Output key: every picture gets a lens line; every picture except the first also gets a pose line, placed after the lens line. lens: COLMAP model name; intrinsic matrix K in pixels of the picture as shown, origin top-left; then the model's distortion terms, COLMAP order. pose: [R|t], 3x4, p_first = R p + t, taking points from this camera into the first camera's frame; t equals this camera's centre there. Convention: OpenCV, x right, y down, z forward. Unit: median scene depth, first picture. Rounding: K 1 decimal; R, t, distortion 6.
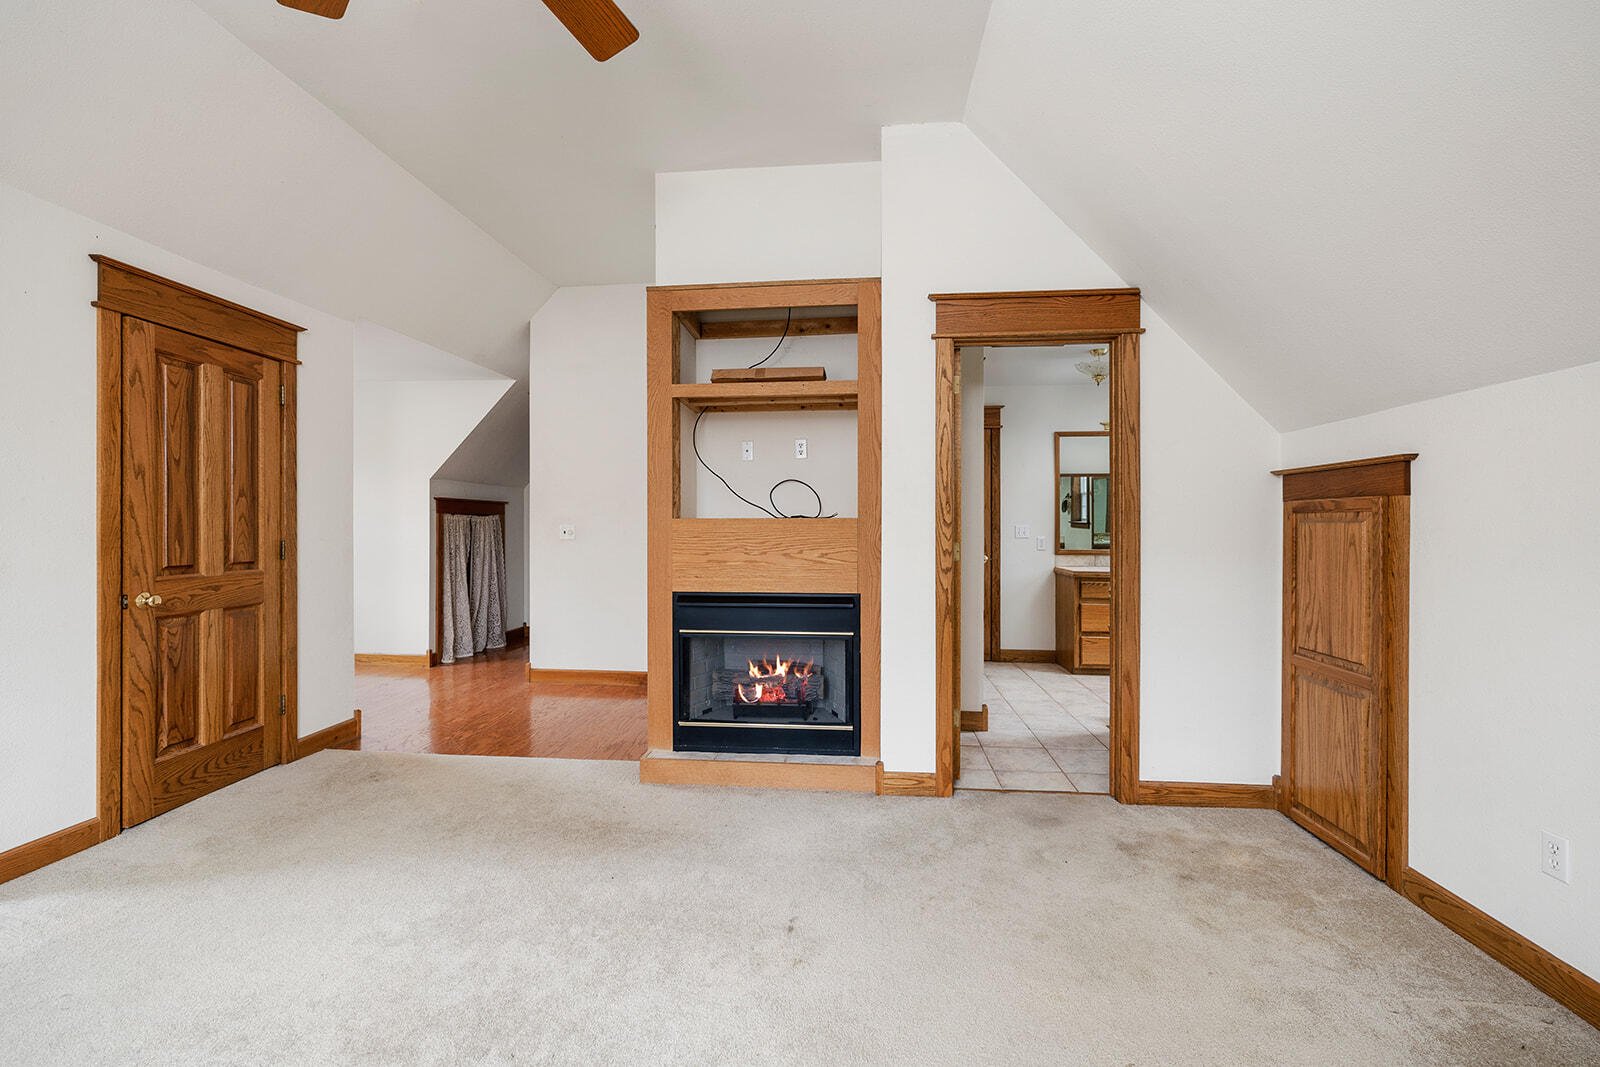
lens RADIAL K [[688.8, 0, 793.9], [0, 688.8, 523.7], [0, 0, 1]] dist [-0.000795, -0.000476]
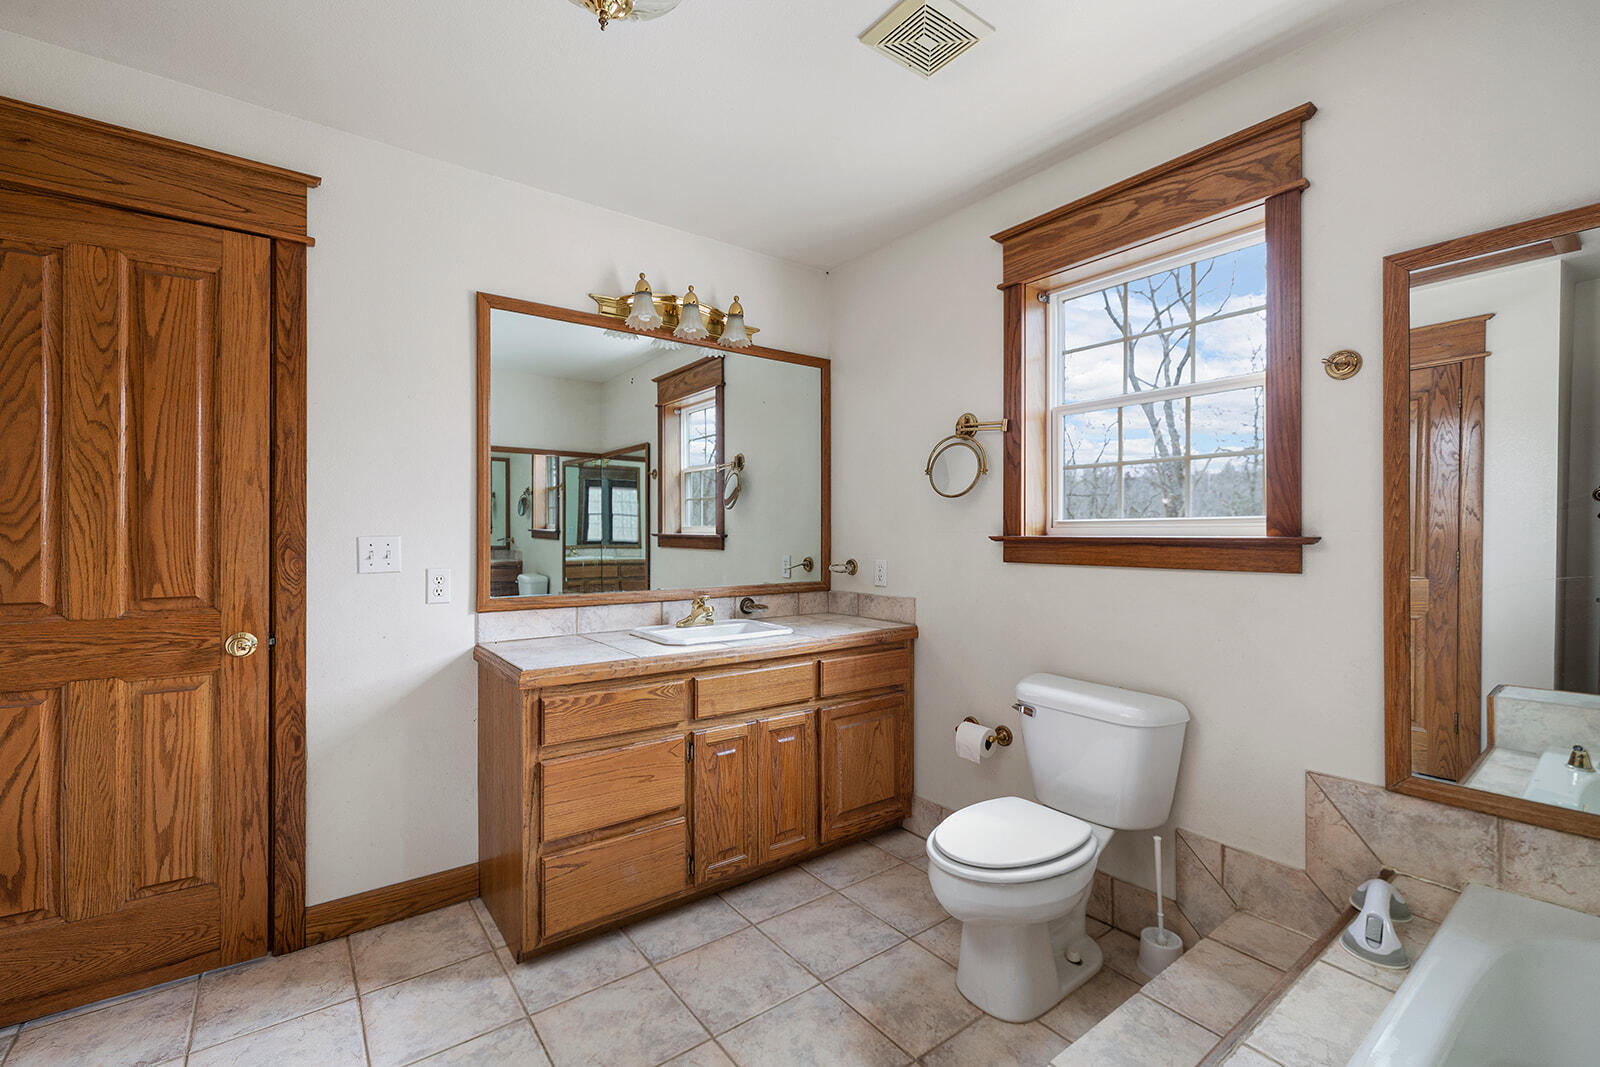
lens RADIAL K [[688.8, 0, 797.5], [0, 688.8, 527.2], [0, 0, 1]] dist [-0.000795, -0.000476]
pose [[0.736900, 0.007505, 0.675961, 0.276996], [-0.002166, 0.999959, -0.008742, -0.000058], [-0.675999, 0.004978, 0.736886, 0.659469]]
